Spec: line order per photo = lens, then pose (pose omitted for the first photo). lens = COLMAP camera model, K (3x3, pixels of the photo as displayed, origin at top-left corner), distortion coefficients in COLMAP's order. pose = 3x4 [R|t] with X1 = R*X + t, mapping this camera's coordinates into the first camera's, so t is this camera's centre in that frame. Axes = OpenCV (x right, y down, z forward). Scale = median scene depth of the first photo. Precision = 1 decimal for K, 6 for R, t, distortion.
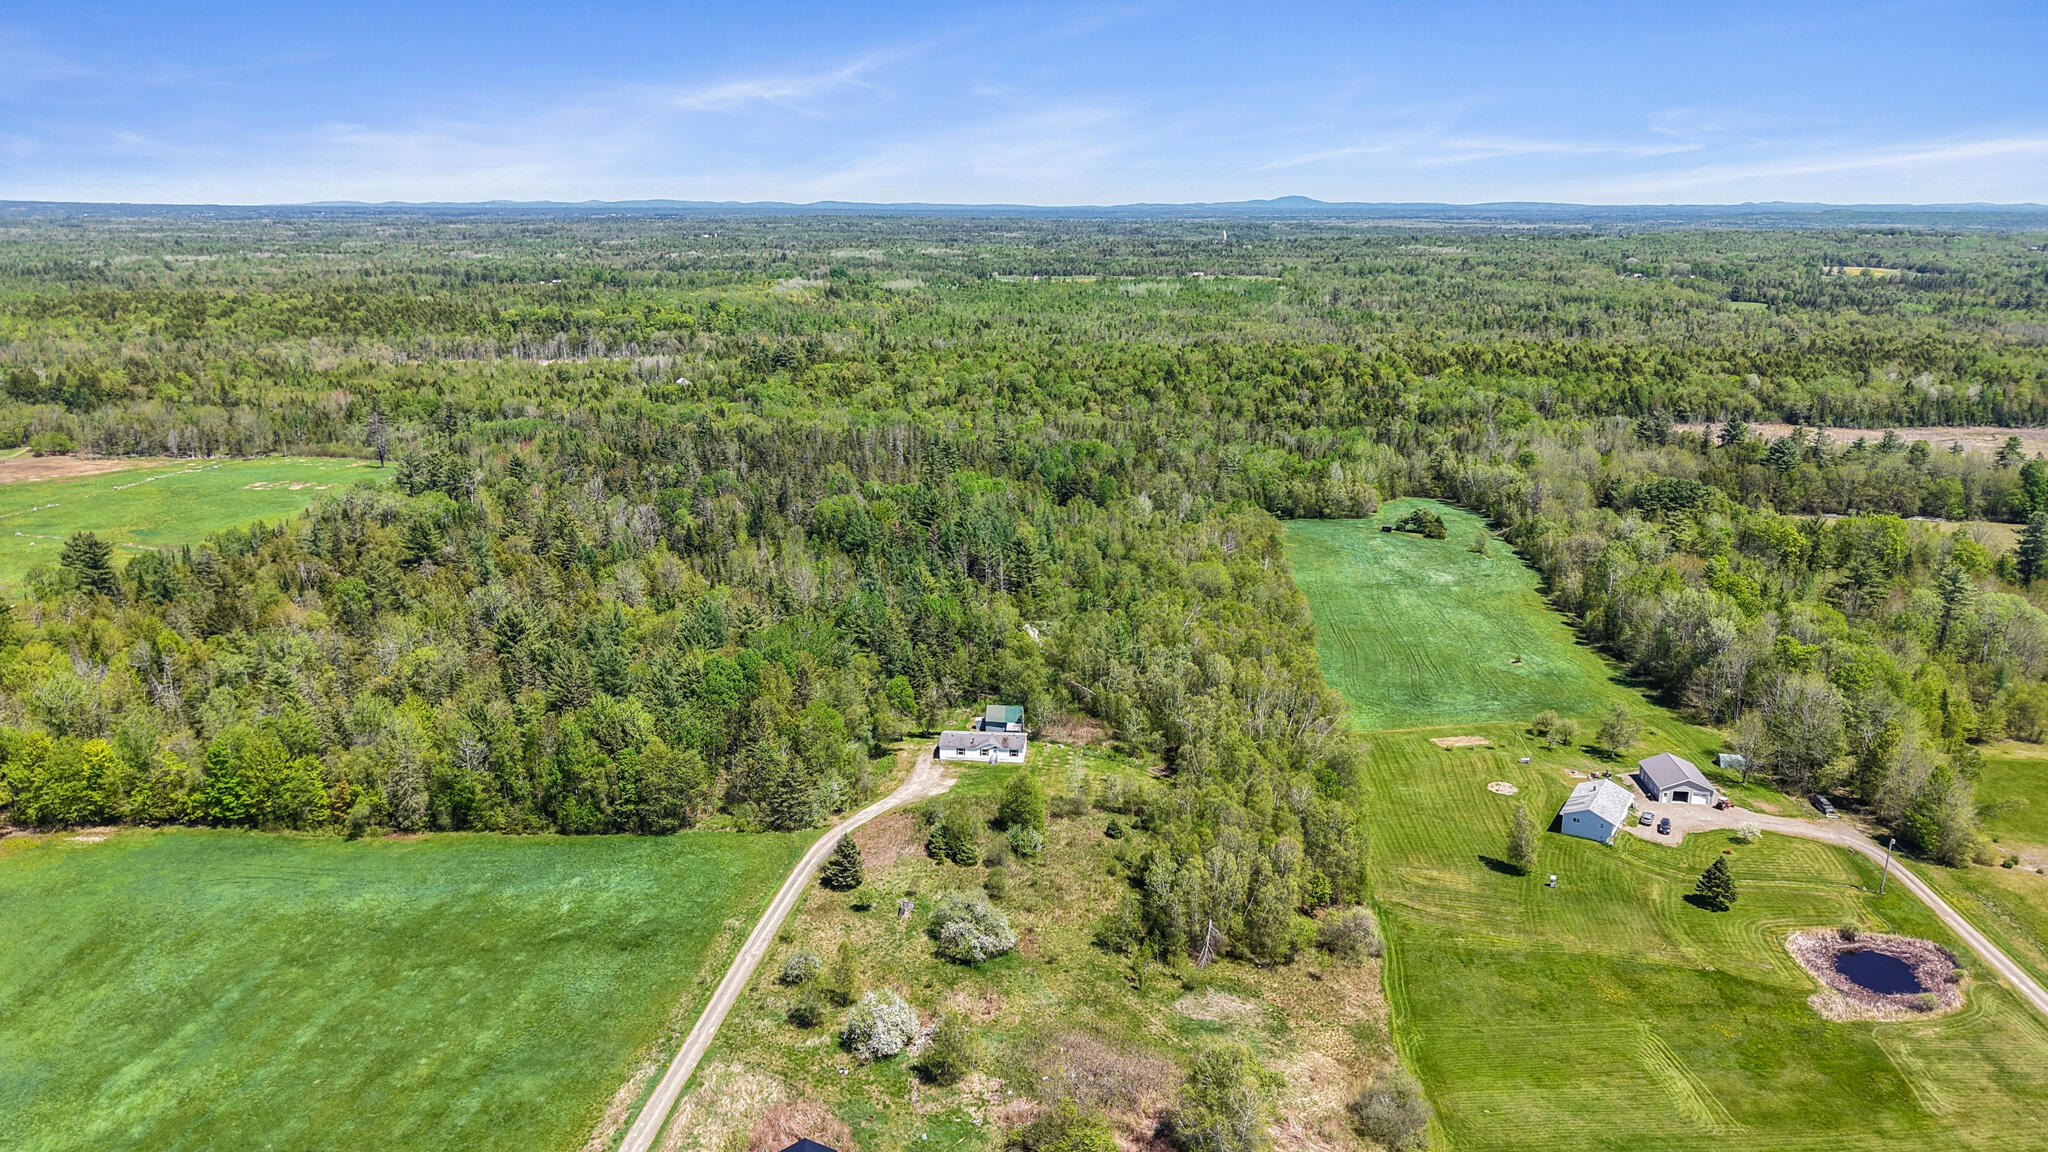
lens RADIAL K [[1383.1, 0, 1047.1], [0, 1383.1, 538.2], [0, 0, 1]] dist [0.039488, -0.054056]
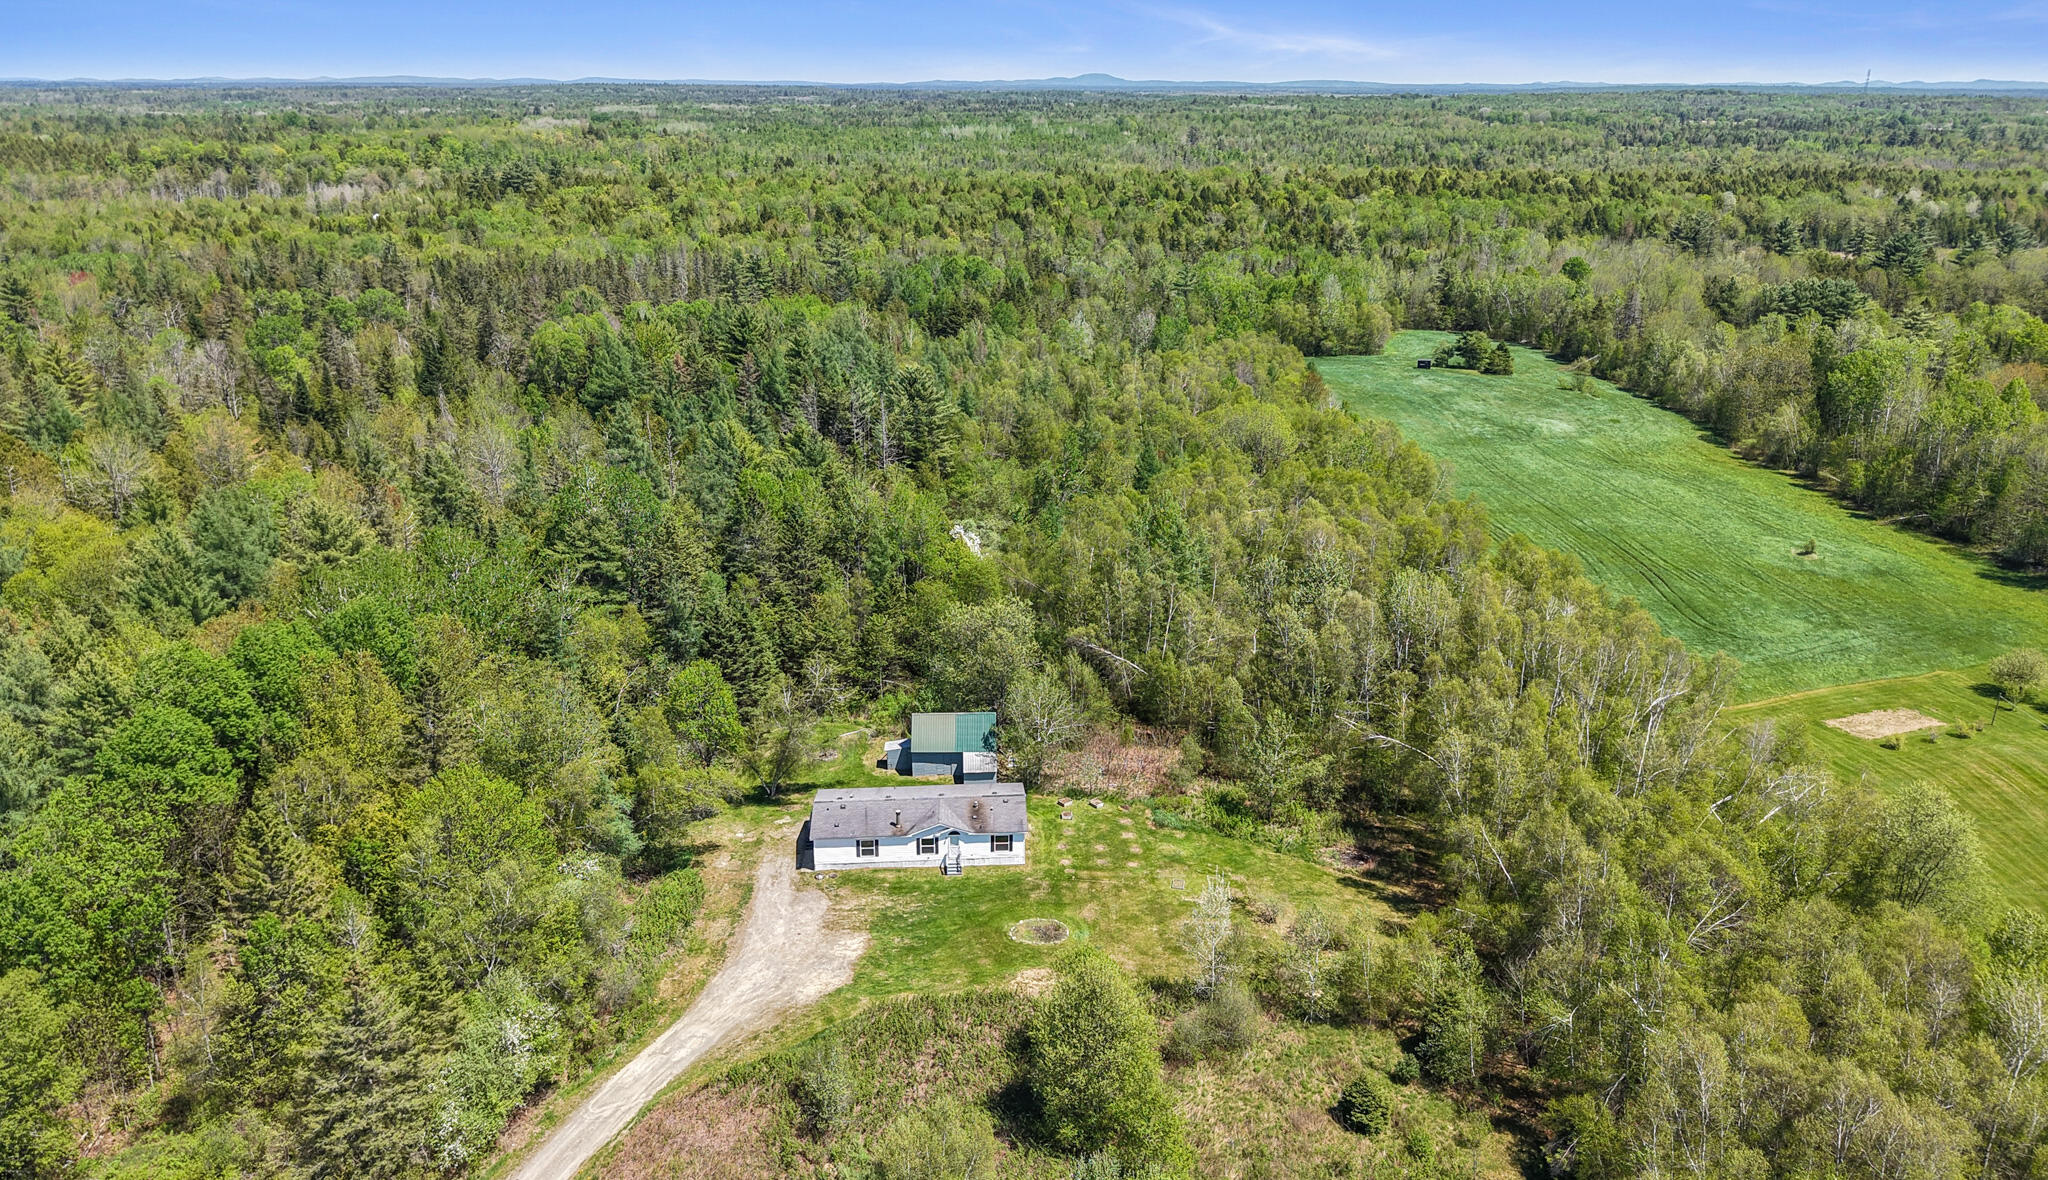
lens RADIAL K [[1426.2, 0, 1057.0], [0, 1426.2, 615.6], [0, 0, 1]] dist [0.021868, -0.030628]
pose [[0.989955, -0.051606, 0.131628, -0.032573], [0.034776, 0.991281, 0.127092, 0.020762], [-0.137039, -0.121238, 0.983118, 0.330598]]
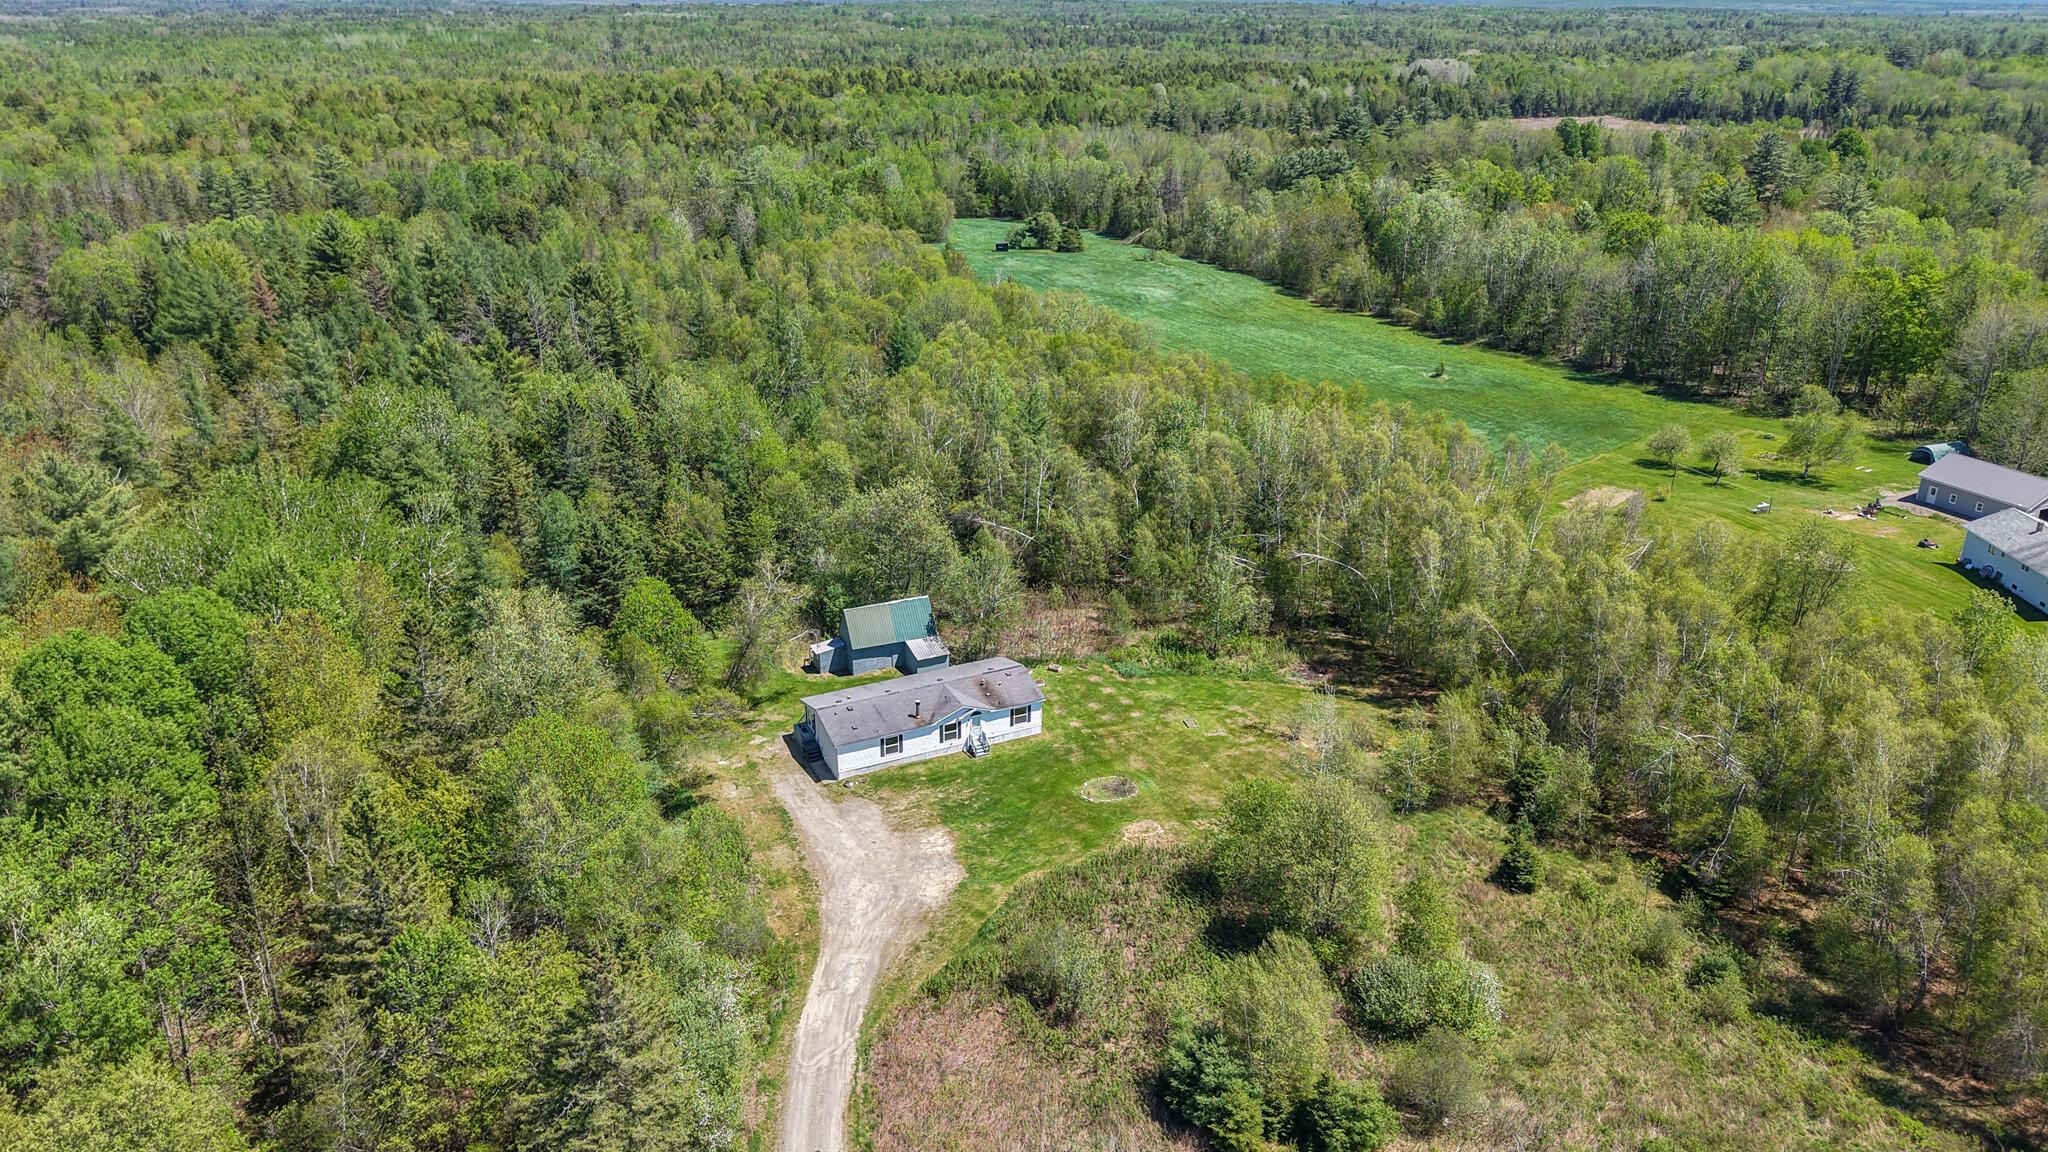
lens RADIAL K [[1383.1, 0, 1036.3], [0, 1383.1, 627.4], [0, 0, 1]] dist [0.039488, -0.054056]
pose [[0.863568, -0.212396, 0.457316, -0.106368], [0.118487, 0.967037, 0.225389, 0.024337], [-0.490113, -0.140453, 0.860269, 0.367955]]
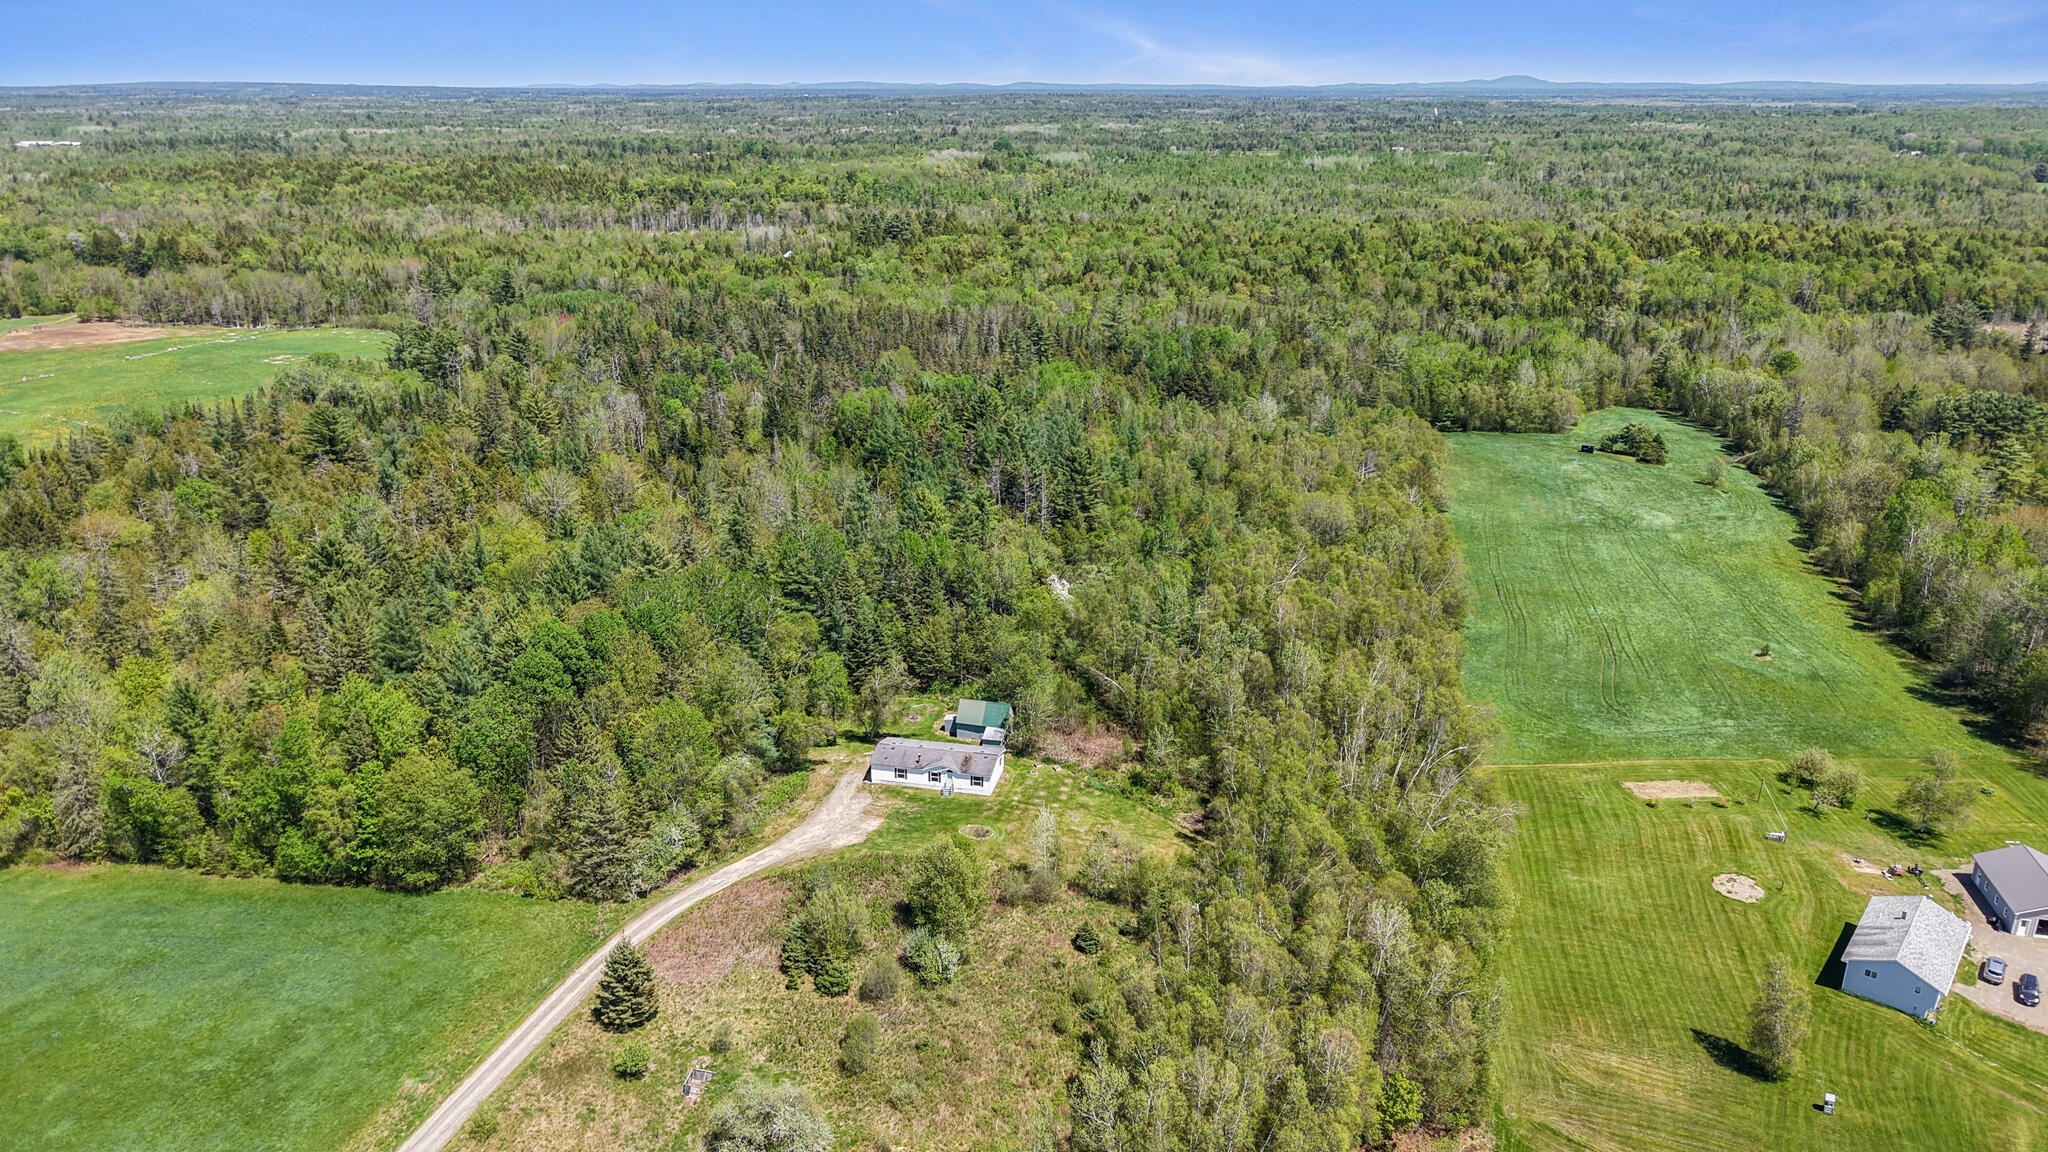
lens RADIAL K [[1383.1, 0, 1038.8], [0, 1383.1, 594.2], [0, 0, 1]] dist [0.039488, -0.054056]
pose [[0.990148, 0.045001, -0.132594, 0.050479], [-0.029326, 0.992595, 0.117882, -0.008725], [0.136917, -0.112832, 0.984136, 0.193350]]
